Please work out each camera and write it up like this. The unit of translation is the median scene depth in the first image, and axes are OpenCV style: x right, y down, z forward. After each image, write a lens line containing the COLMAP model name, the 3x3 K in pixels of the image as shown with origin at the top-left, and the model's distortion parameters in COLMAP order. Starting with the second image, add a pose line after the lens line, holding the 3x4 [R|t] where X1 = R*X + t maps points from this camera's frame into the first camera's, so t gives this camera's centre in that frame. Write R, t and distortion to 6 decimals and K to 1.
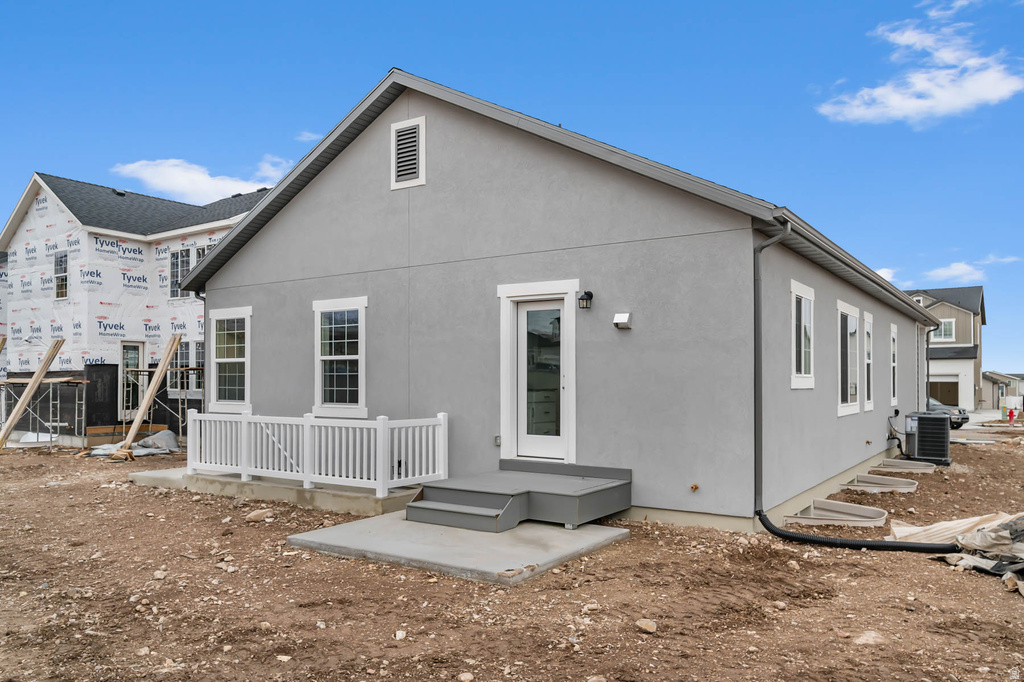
lens RADIAL K [[739.3, 0, 509.6], [0, 739.3, 364.3], [0, 0, 1]] dist [0.007008, -0.002255]
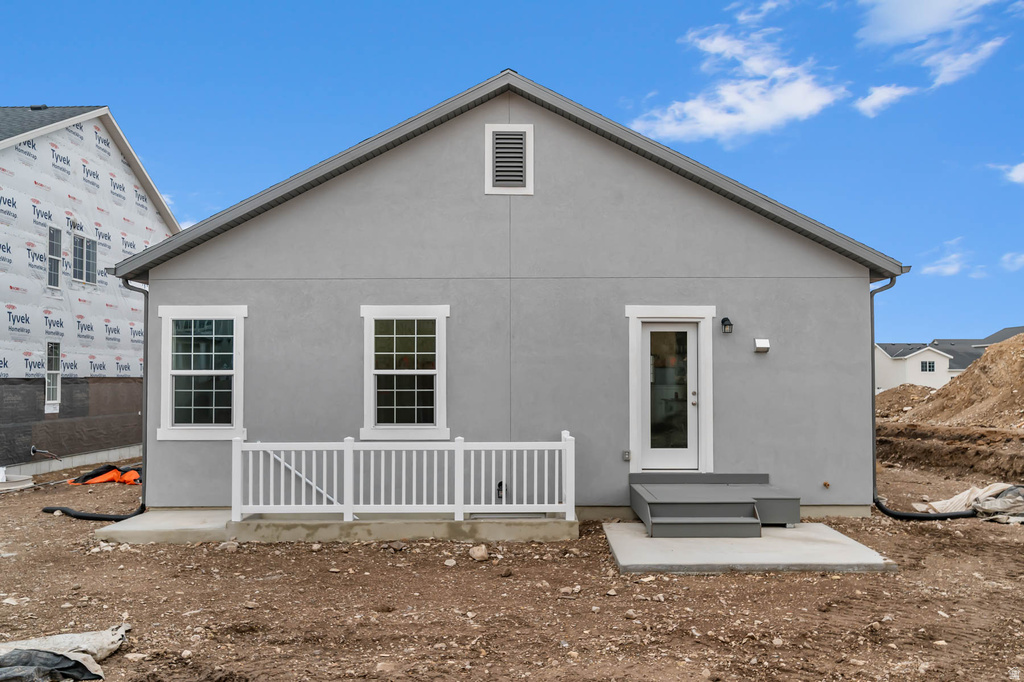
lens RADIAL K [[814.3, 0, 513.8], [0, 814.3, 351.4], [0, 0, 1]] dist [0.005982, -0.008392]
pose [[0.829511, 0.018916, 0.558170, -0.712764], [-0.009170, 0.999753, -0.020254, -0.016466], [-0.558415, 0.011683, 0.829479, 0.131089]]
